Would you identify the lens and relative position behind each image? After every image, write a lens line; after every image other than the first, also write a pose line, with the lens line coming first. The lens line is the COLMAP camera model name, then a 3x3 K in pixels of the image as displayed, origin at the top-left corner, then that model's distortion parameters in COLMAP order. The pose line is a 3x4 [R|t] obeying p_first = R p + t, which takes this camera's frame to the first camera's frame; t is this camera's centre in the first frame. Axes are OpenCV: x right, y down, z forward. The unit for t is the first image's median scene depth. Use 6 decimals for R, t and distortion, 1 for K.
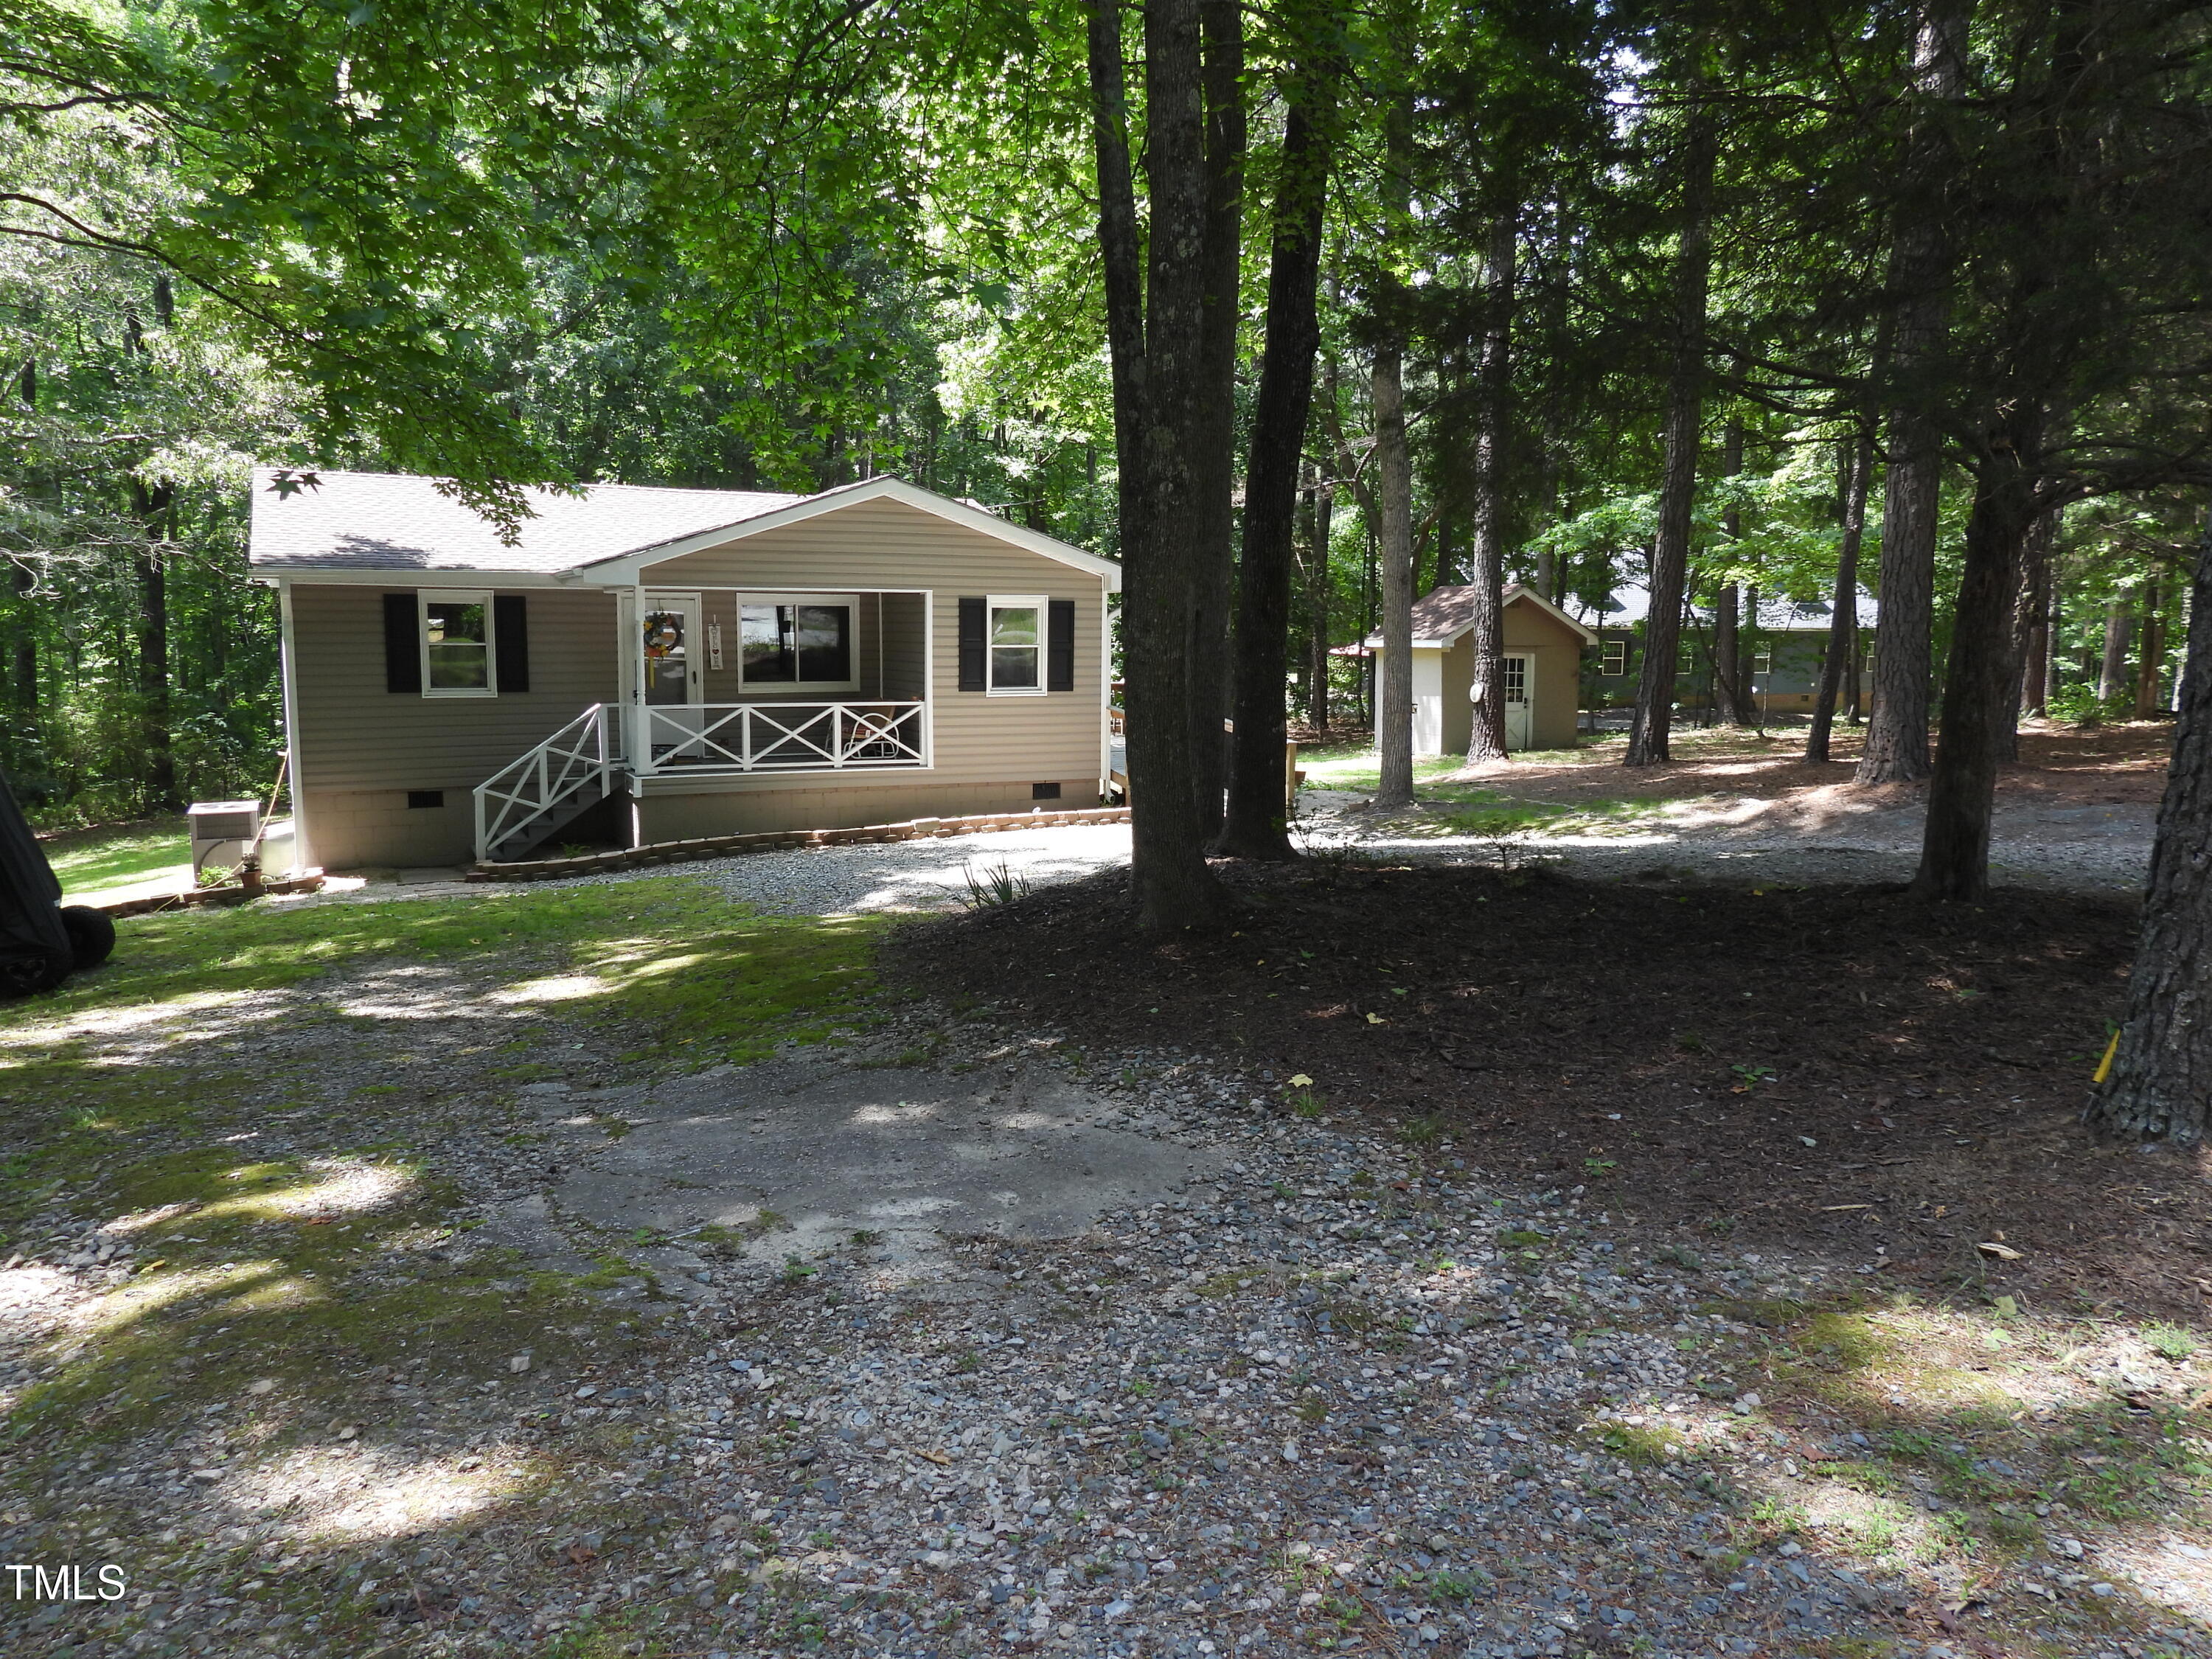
lens RADIAL K [[1583.5, 0, 1106.0], [0, 1583.5, 829.5], [0, 0, 1]] dist [-0.019871, 0.006646]
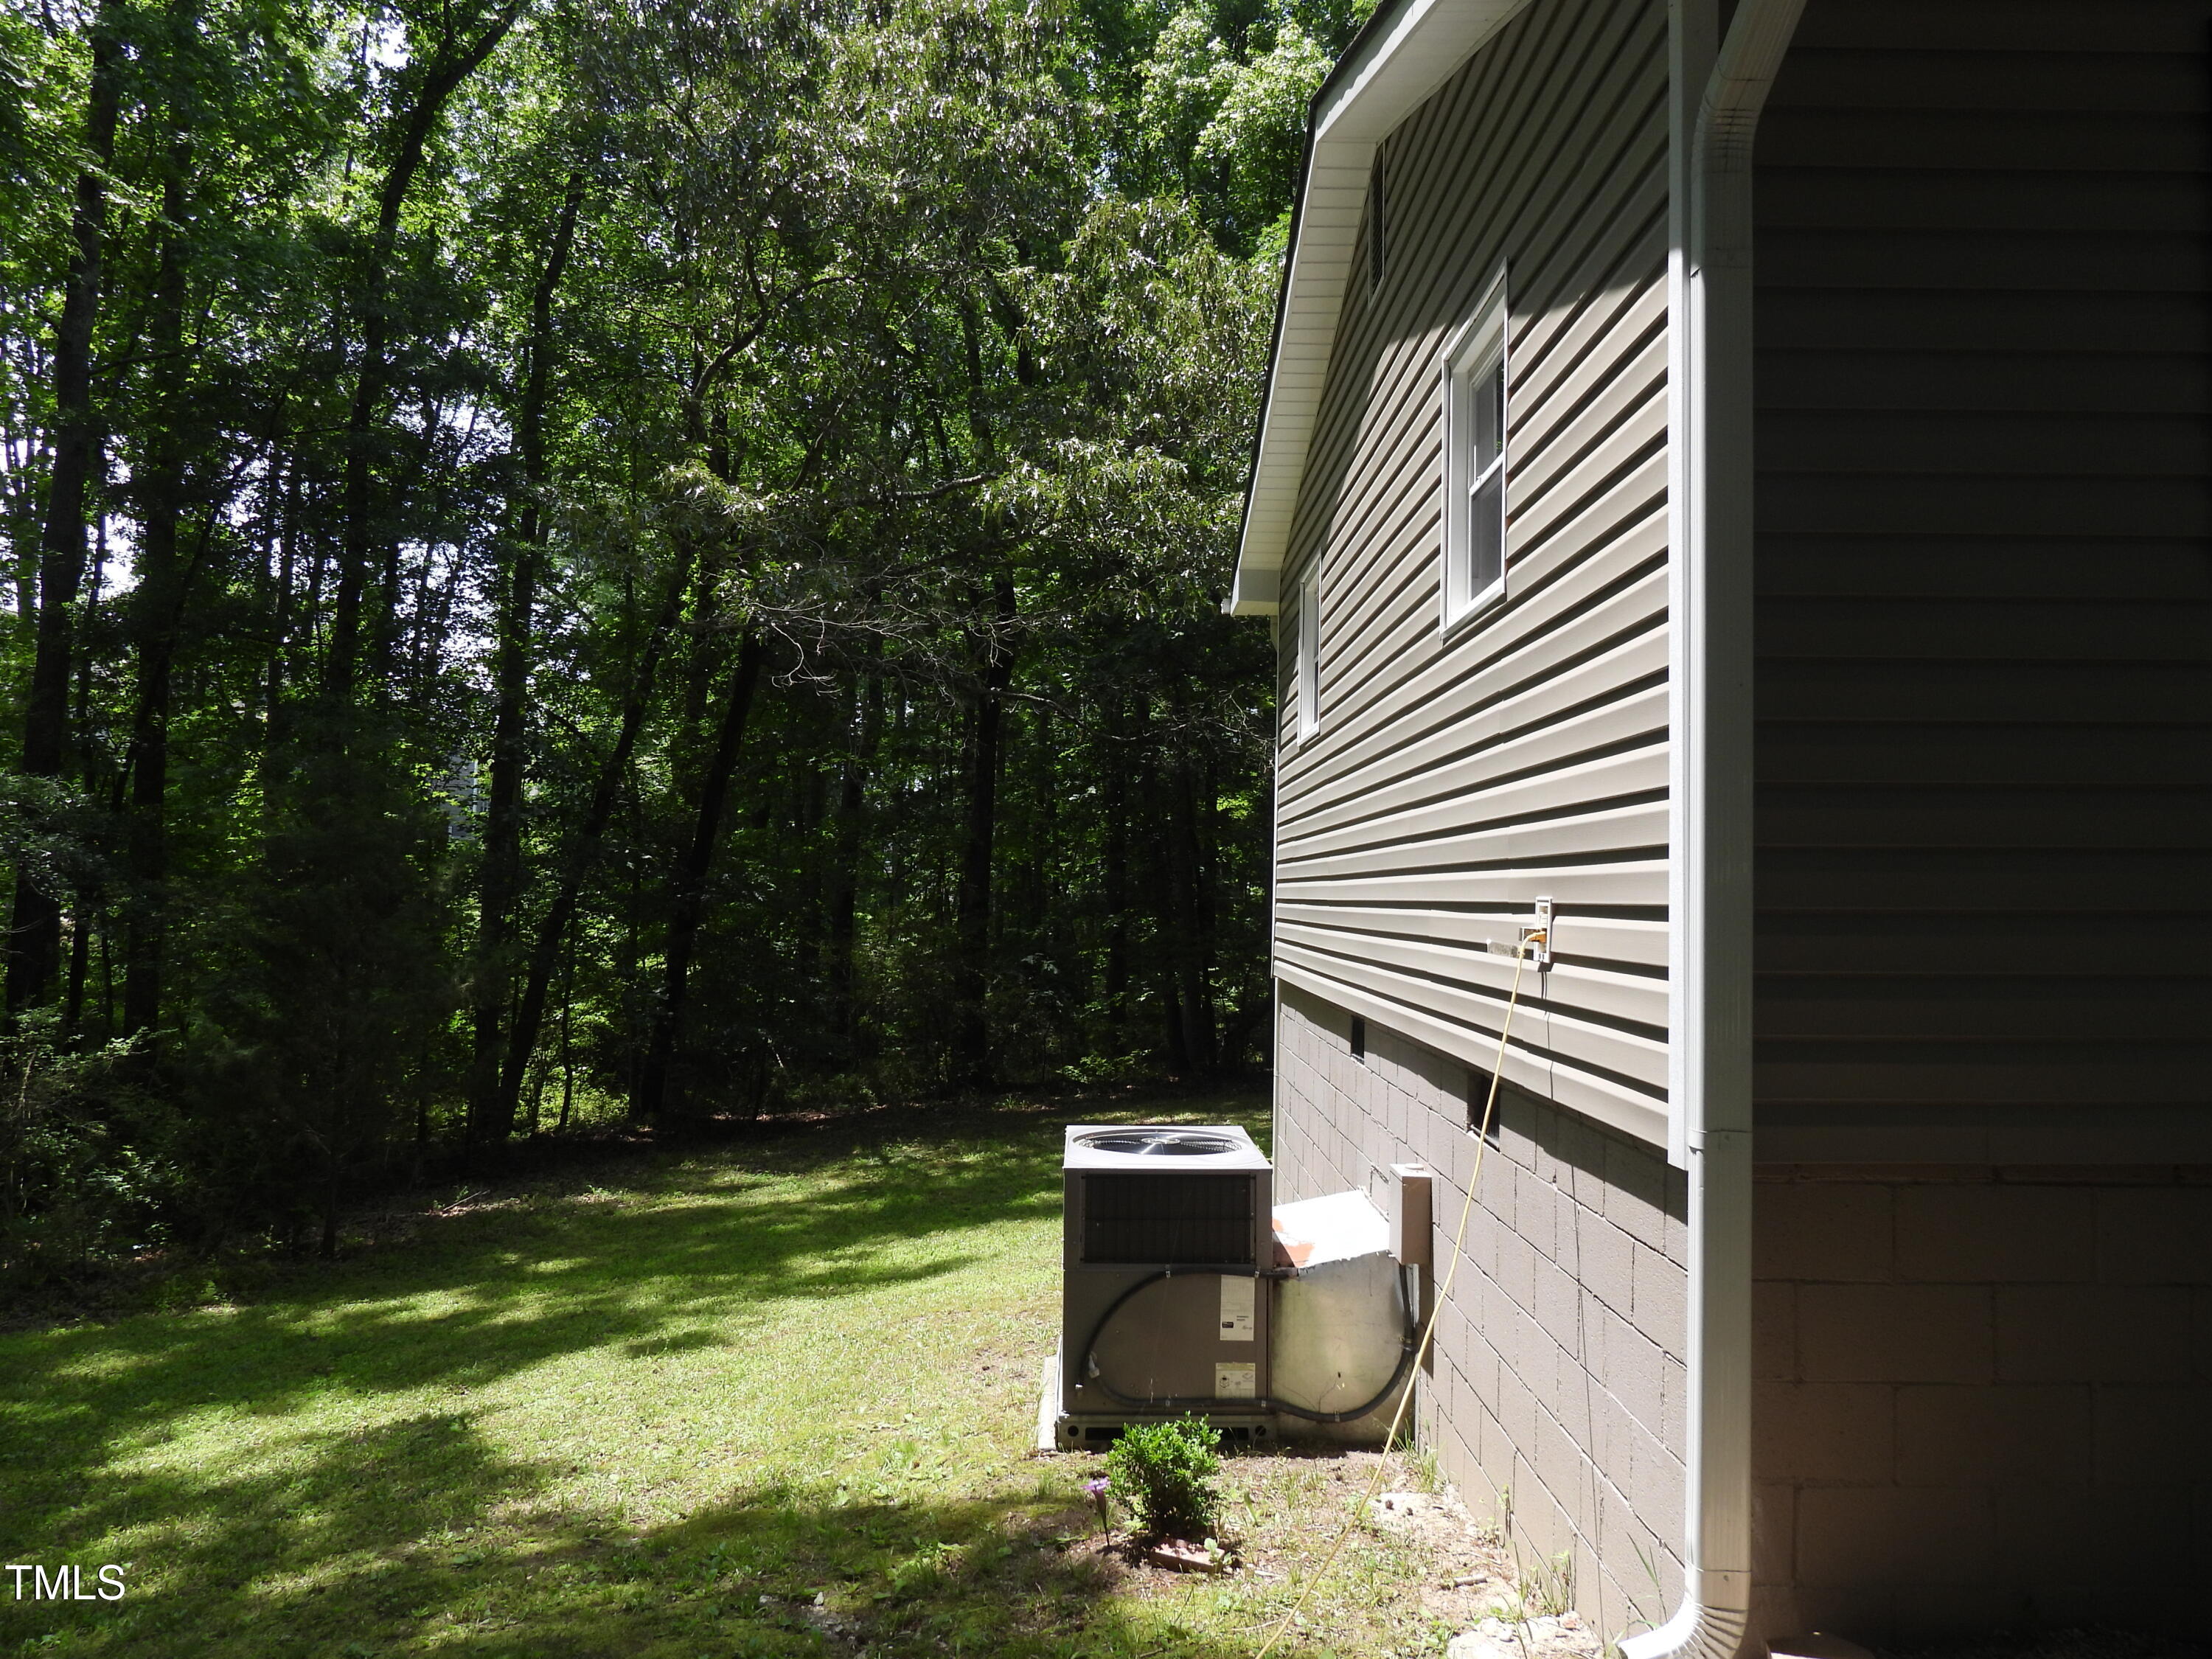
lens RADIAL K [[1569.7, 0, 1107.8], [0, 1569.7, 845.8], [0, 0, 1]] dist [-0.019906, 0.003762]
pose [[0.897339, -0.009055, -0.441249, -0.727842], [-0.068619, 0.984769, -0.159755, -0.034228], [0.435975, 0.173632, 0.883050, 1.213729]]
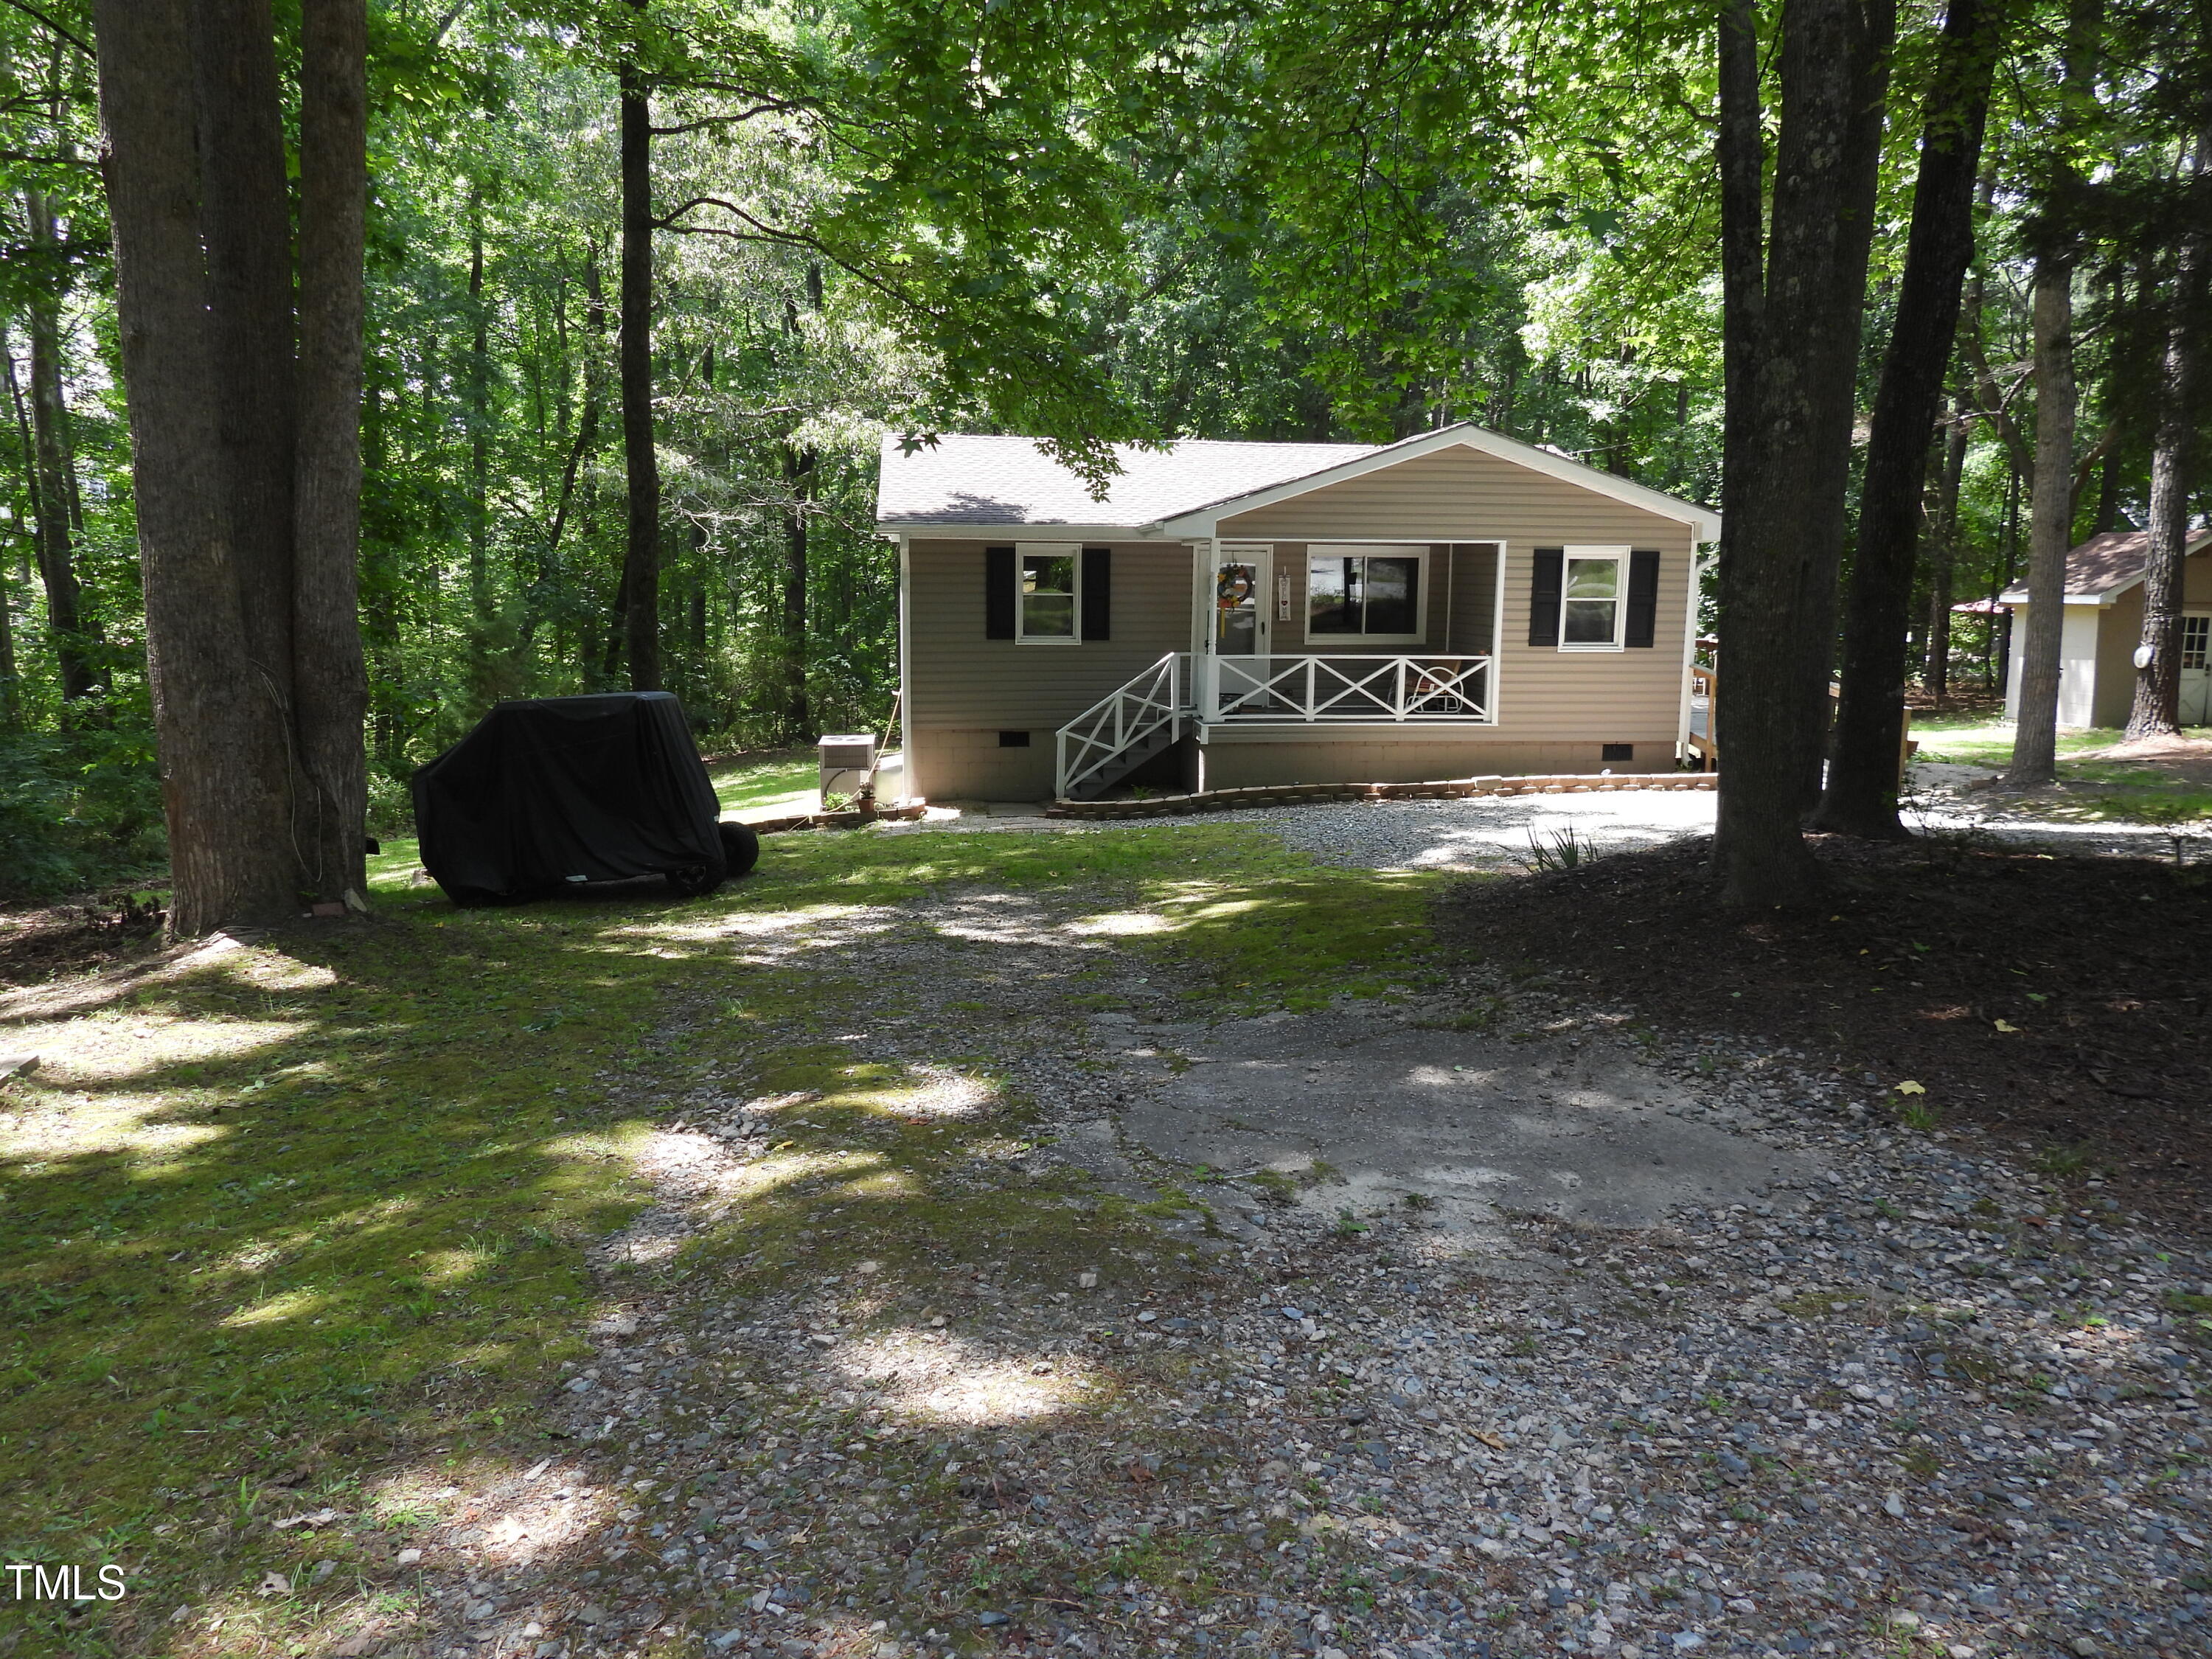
lens RADIAL K [[1583.5, 0, 1106.0], [0, 1583.5, 829.5], [0, 0, 1]] dist [-0.019871, 0.006646]
pose [[0.939882, 0.053053, -0.337353, -0.006883], [-0.042945, 0.998379, 0.037361, -0.000744], [0.338788, -0.020628, 0.940637, 0.005347]]
